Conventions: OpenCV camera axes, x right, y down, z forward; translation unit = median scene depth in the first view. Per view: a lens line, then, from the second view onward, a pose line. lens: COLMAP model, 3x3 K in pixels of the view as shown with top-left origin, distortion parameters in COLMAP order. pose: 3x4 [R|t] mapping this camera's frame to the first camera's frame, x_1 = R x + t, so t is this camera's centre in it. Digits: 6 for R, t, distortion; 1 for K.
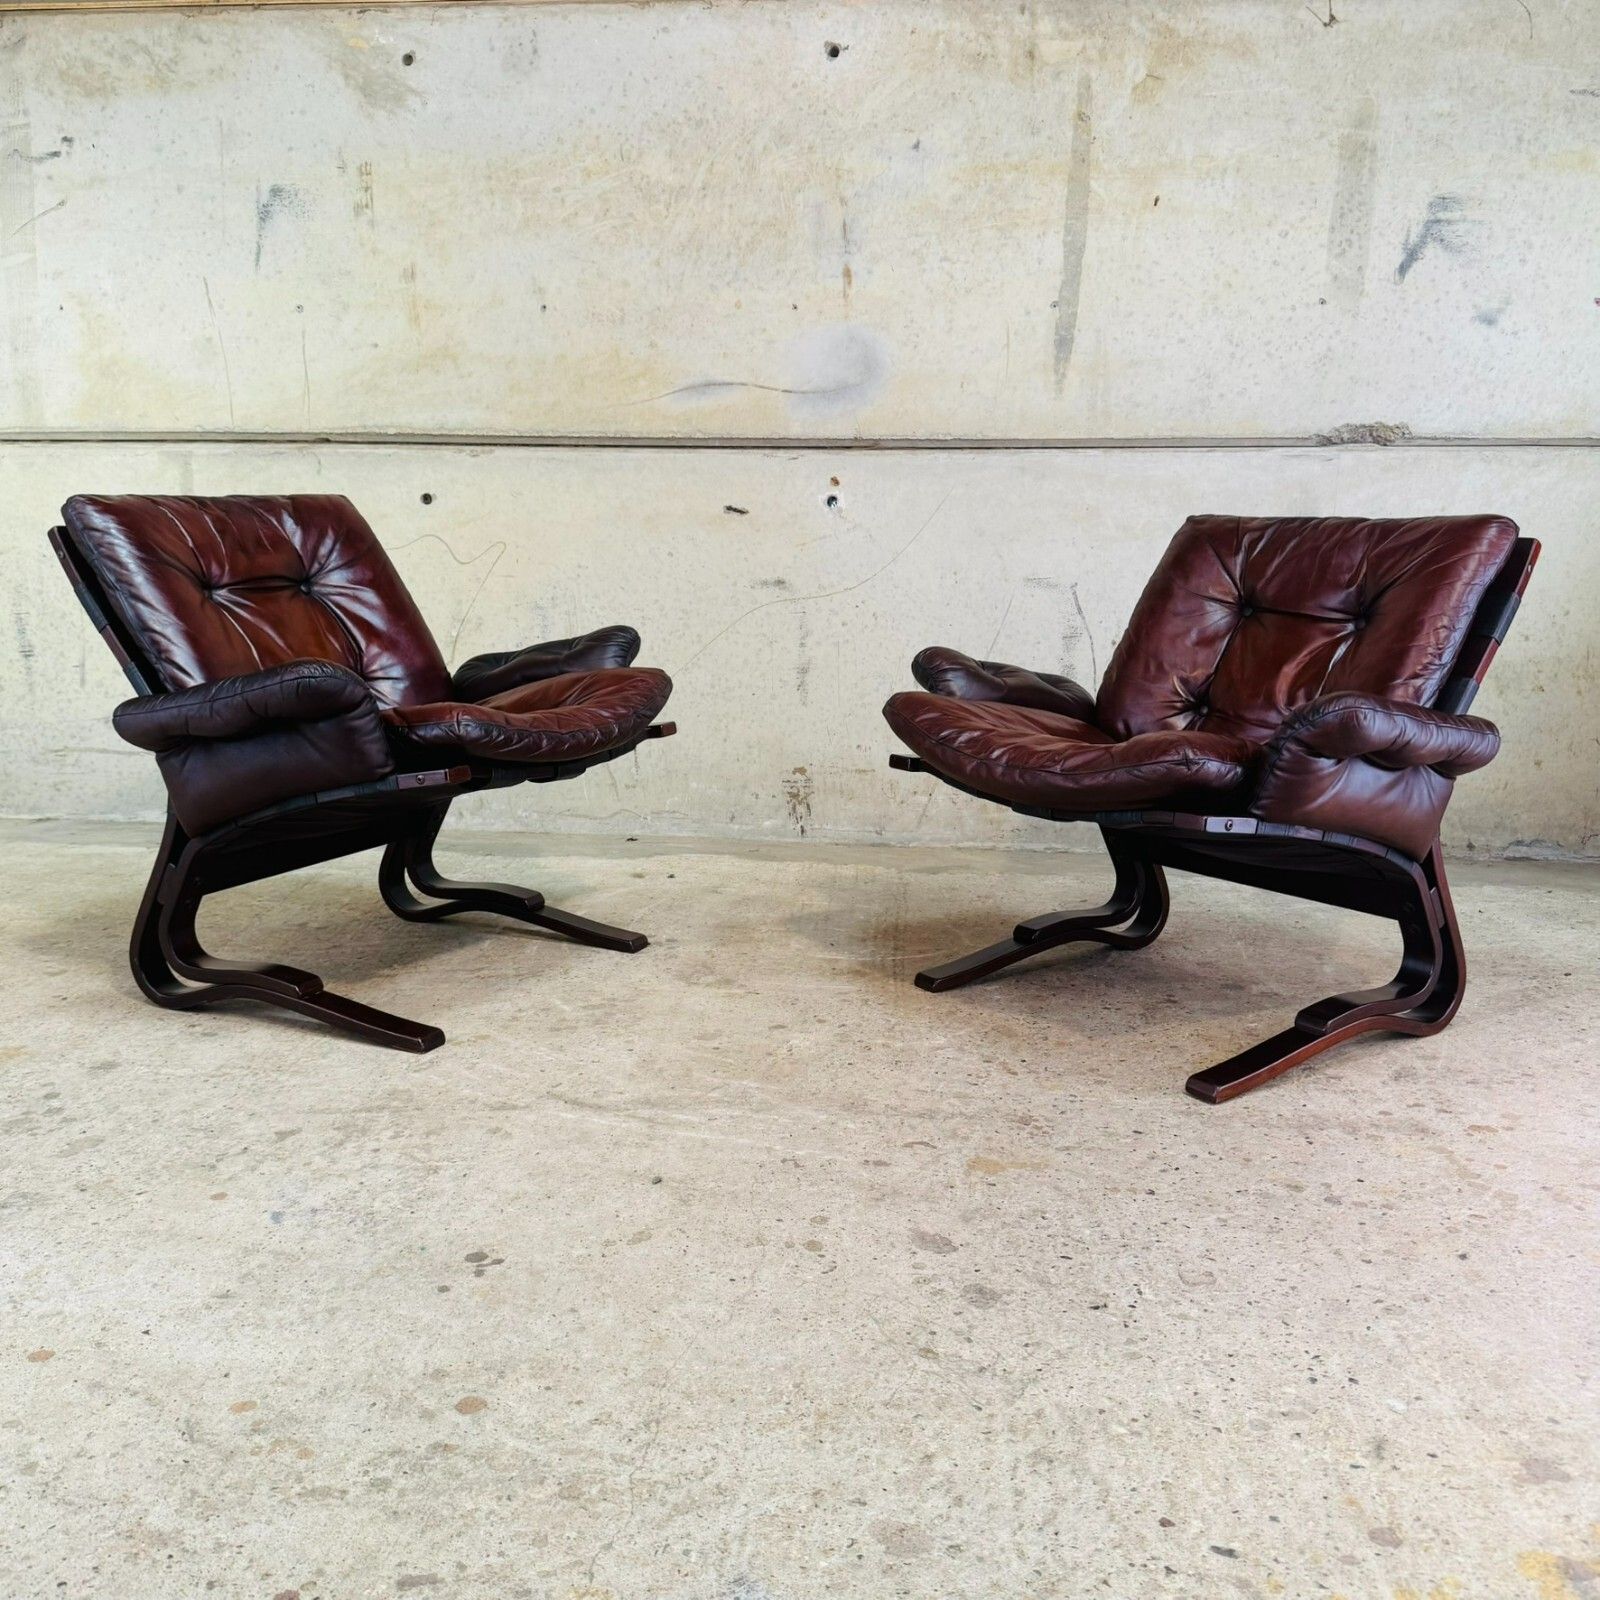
lens RADIAL K [[1409.7, 0, 806.9], [0, 1409.7, 819.2], [0, 0, 1]] dist [0.160578, -0.319828]
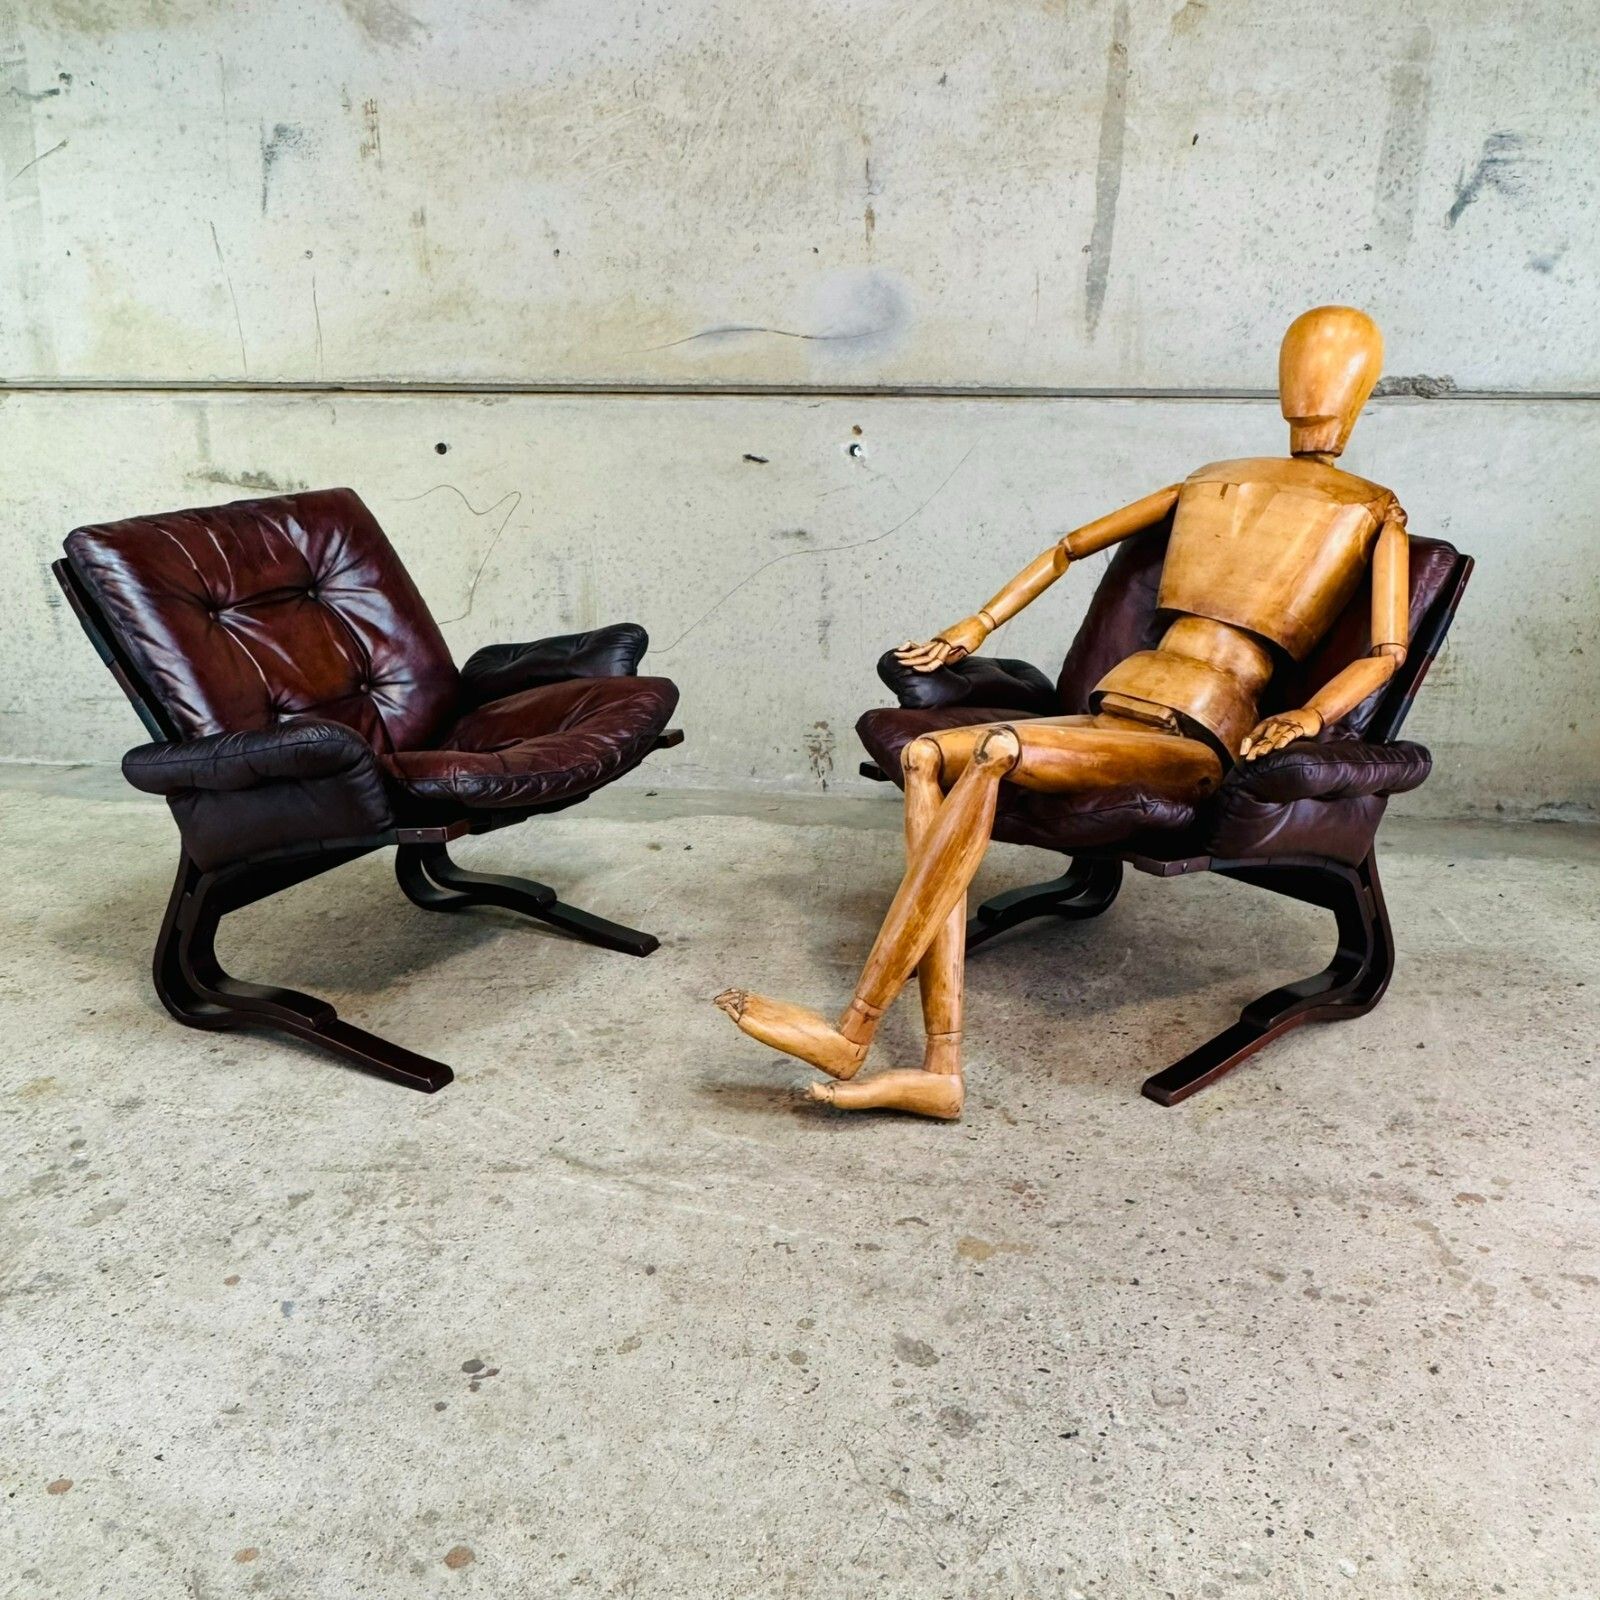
lens RADIAL K [[1436.9, 0, 812.0], [0, 1436.9, 796.7], [0, 0, 1]] dist [-0.006136, 0.008036]
pose [[0.999560, 0.003901, -0.029393, 0.026803], [-0.000956, 0.995033, 0.099539, -0.126466], [0.029636, -0.099467, 0.994599, 0.007612]]
